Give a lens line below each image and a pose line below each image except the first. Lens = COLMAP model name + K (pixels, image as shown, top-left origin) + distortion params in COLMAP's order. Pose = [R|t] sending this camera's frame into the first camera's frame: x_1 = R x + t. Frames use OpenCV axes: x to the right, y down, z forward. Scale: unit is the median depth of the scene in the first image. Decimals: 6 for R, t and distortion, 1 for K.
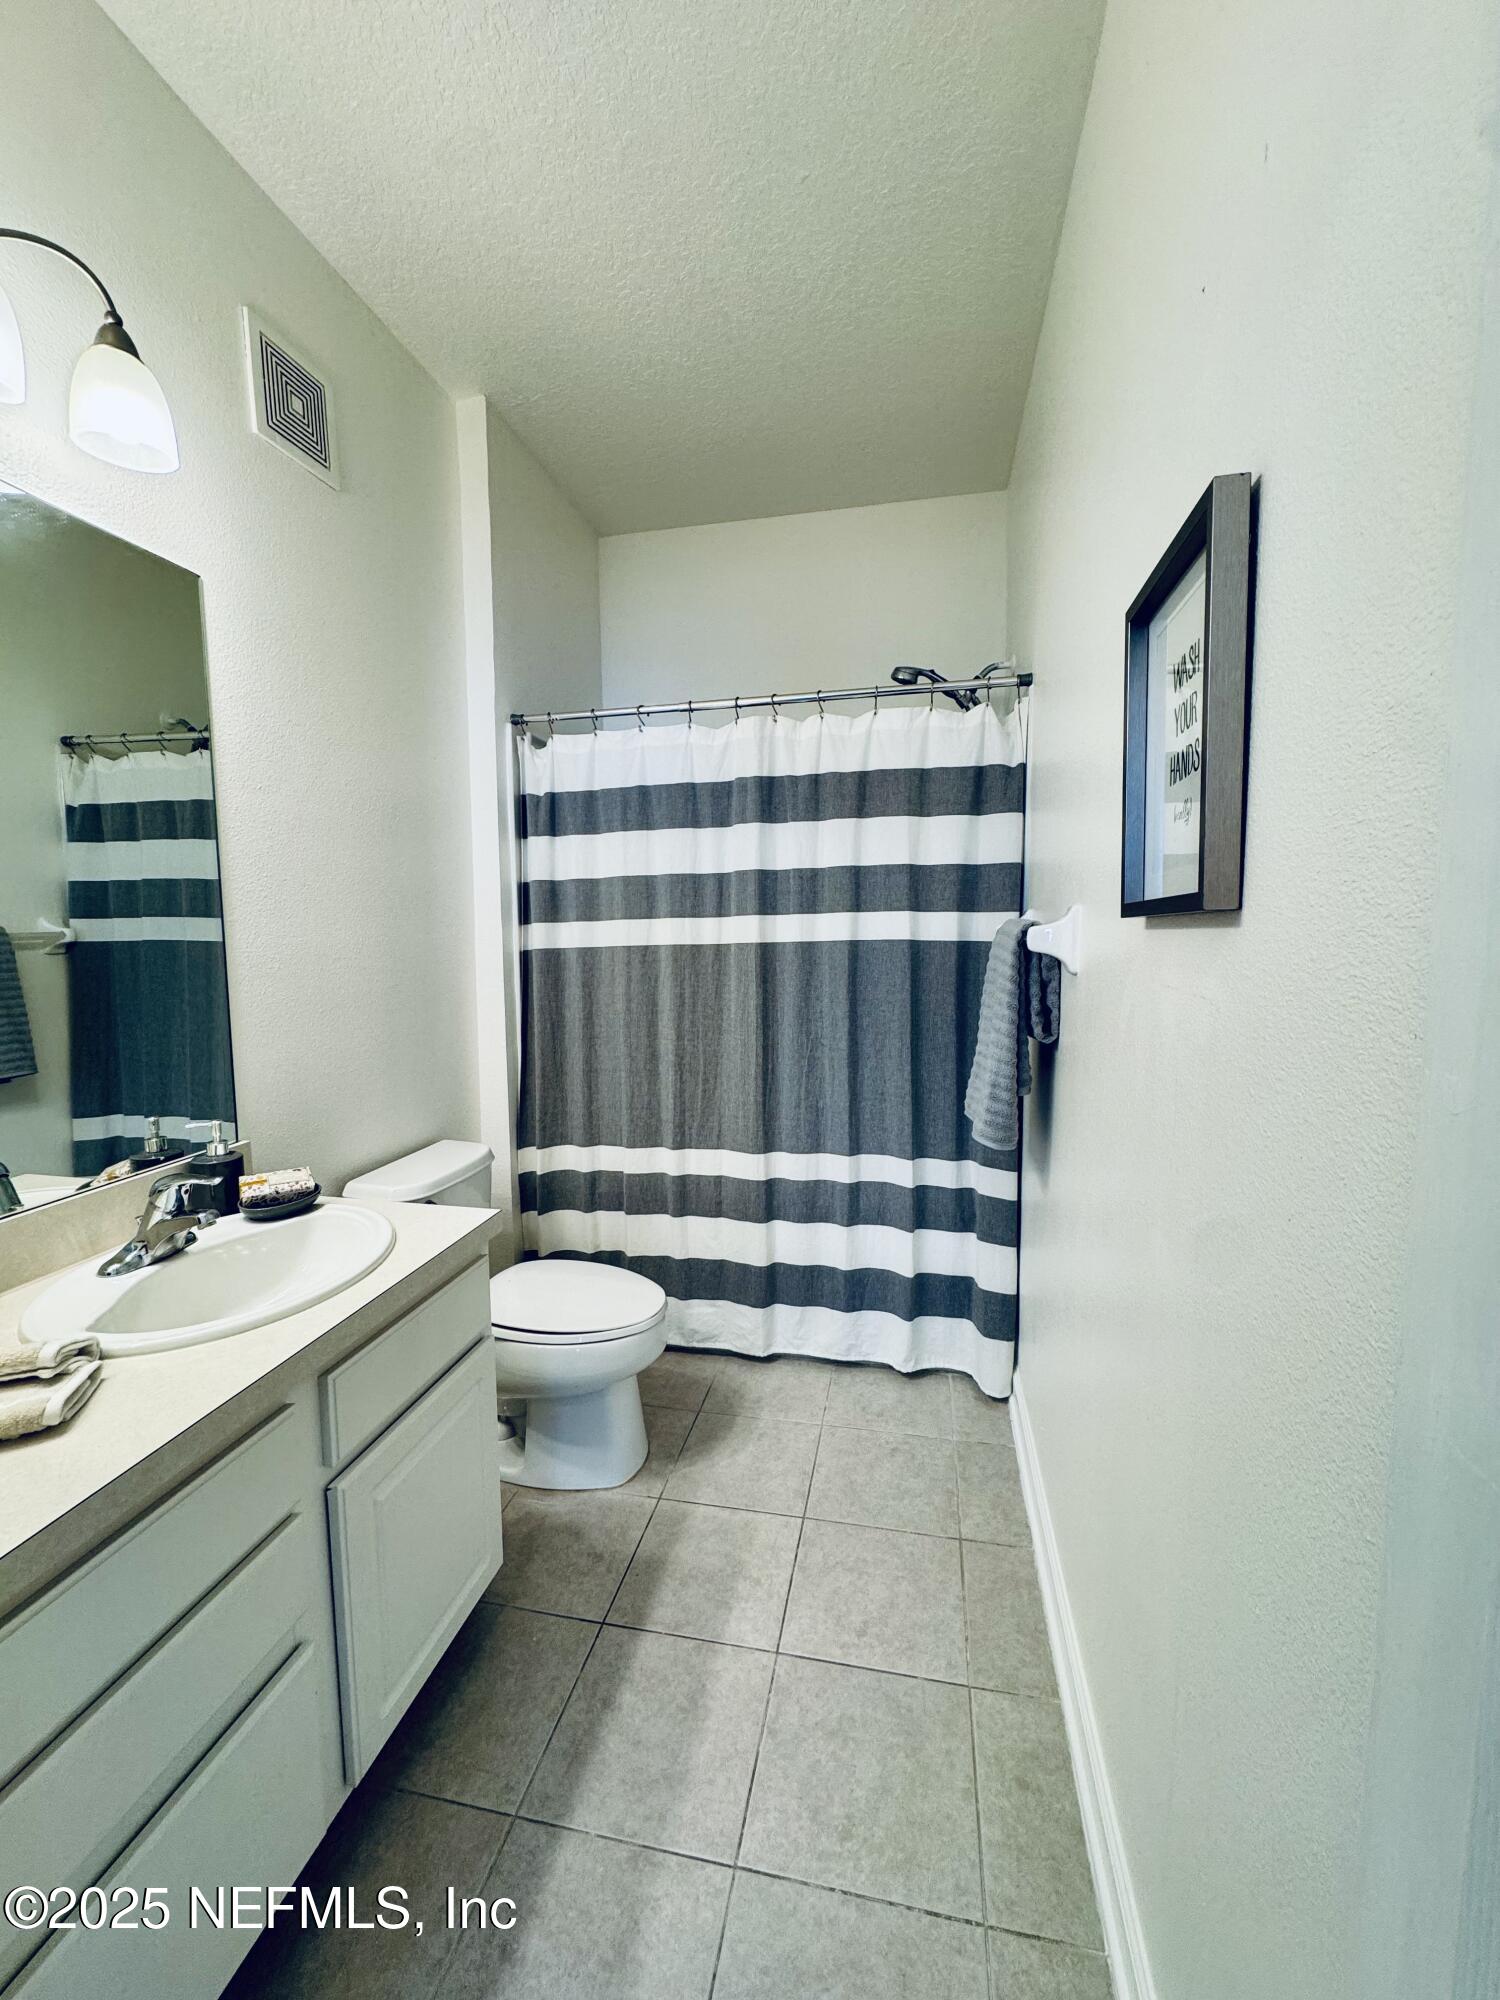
lens RADIAL K [[792.8, 0, 750.9], [0, 792.8, 1000.8], [0, 0, 1]] dist [-0.000747, 0.000394]
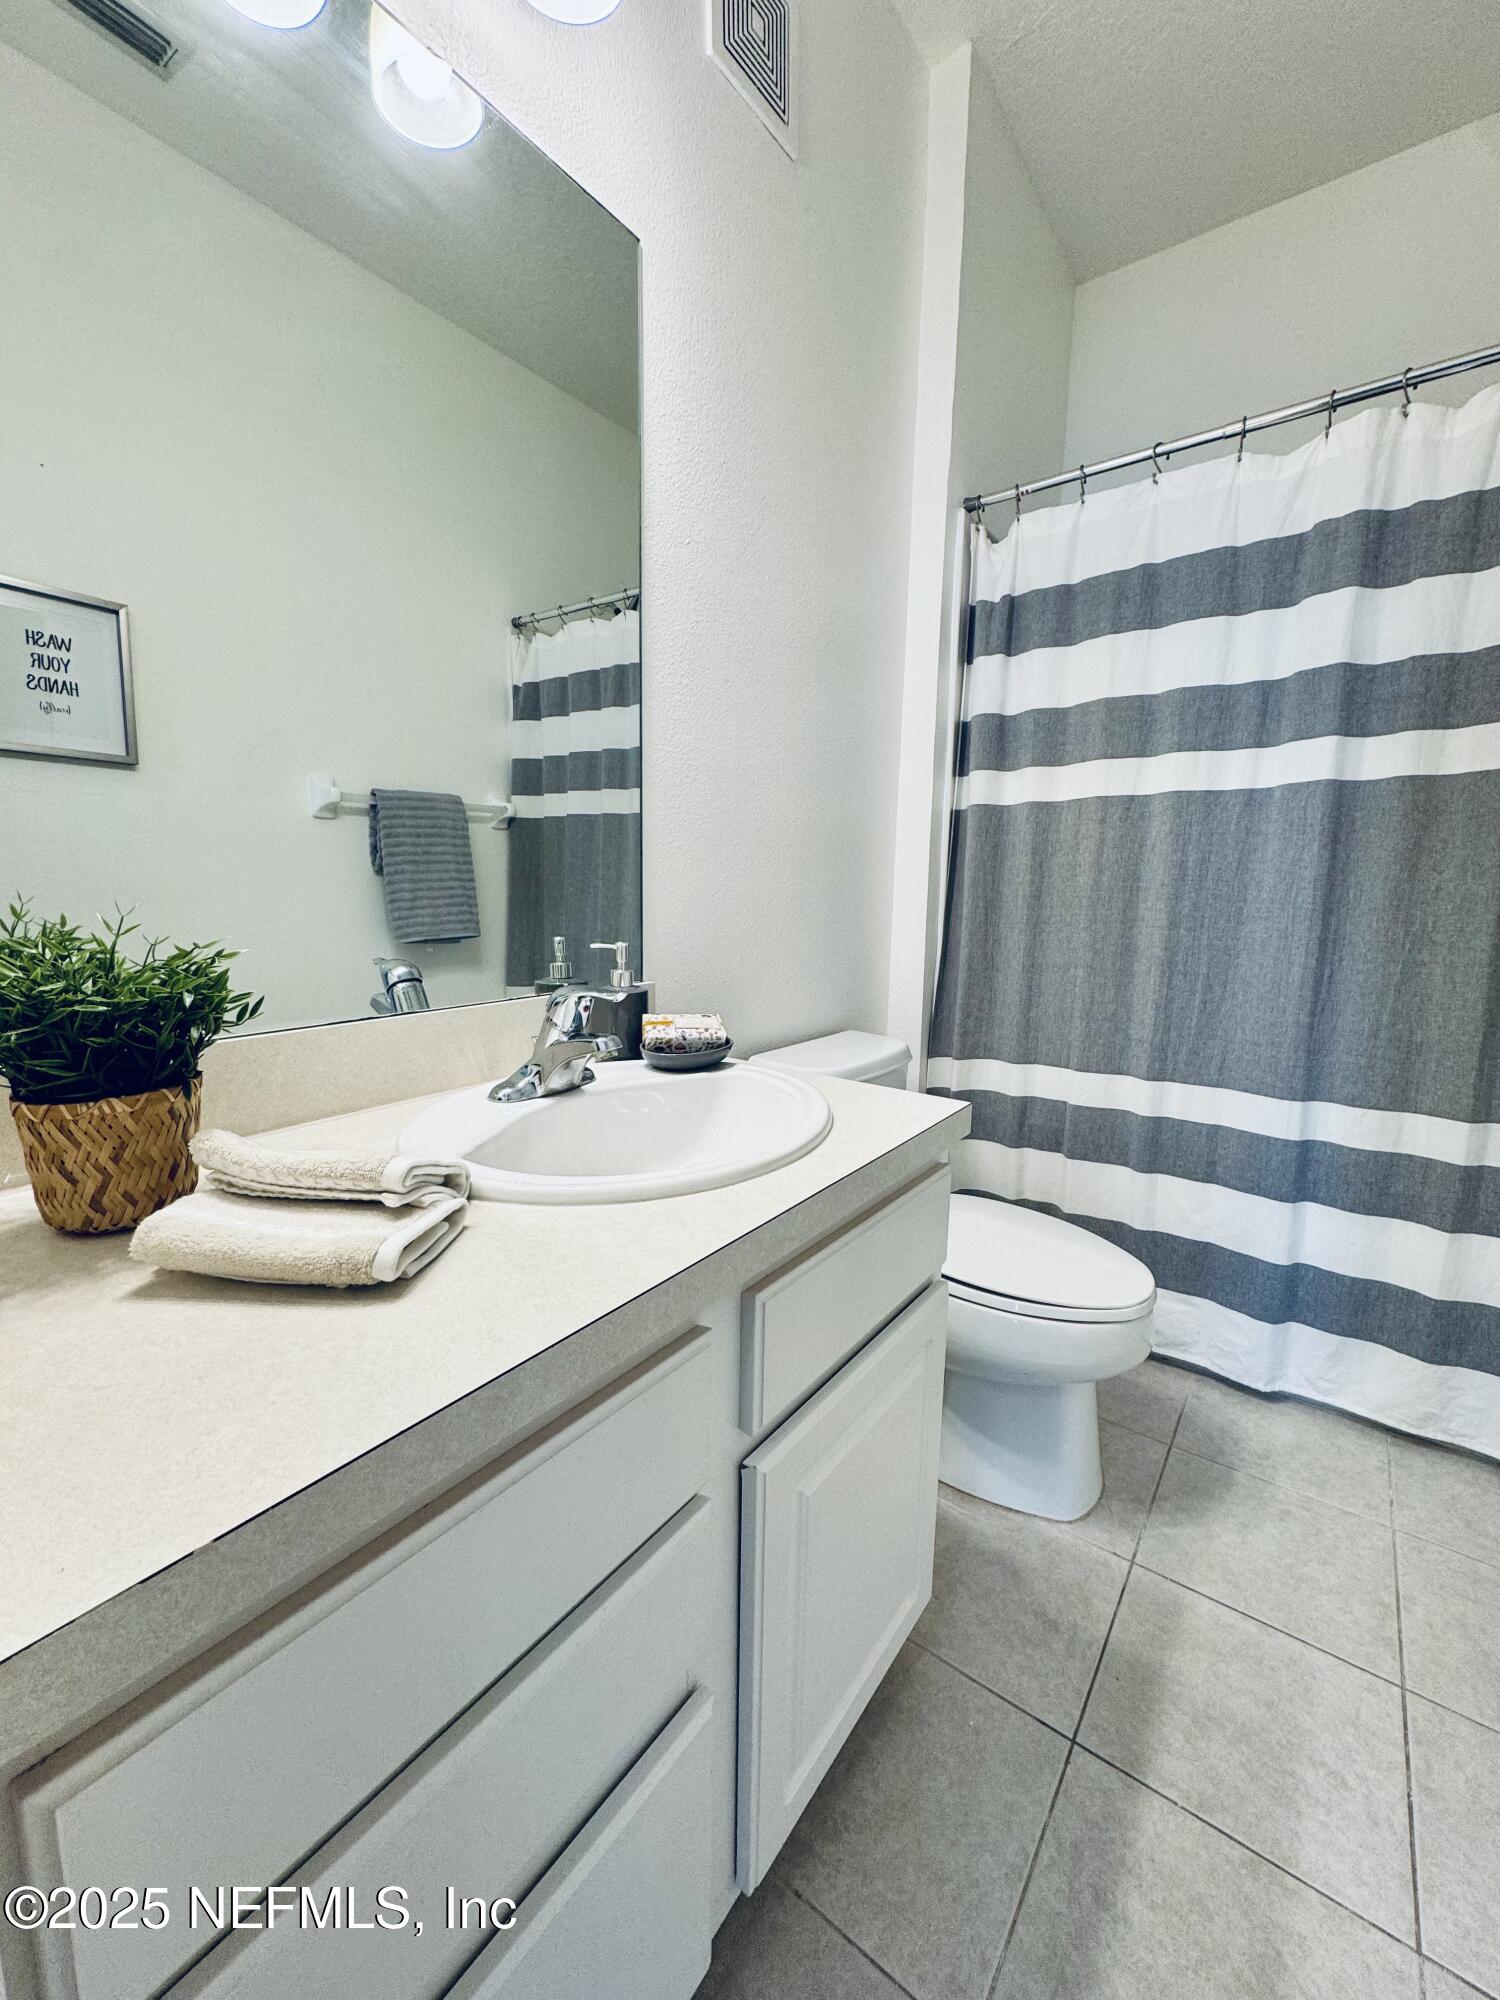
lens RADIAL K [[792.8, 0, 753.4], [0, 792.8, 999.2], [0, 0, 1]] dist [-0.000747, 0.000394]
pose [[0.907708, 0.081652, -0.411580, -0.138073], [-0.060684, 0.996117, 0.063782, 0.093572], [0.415190, -0.032919, 0.909139, 0.203794]]
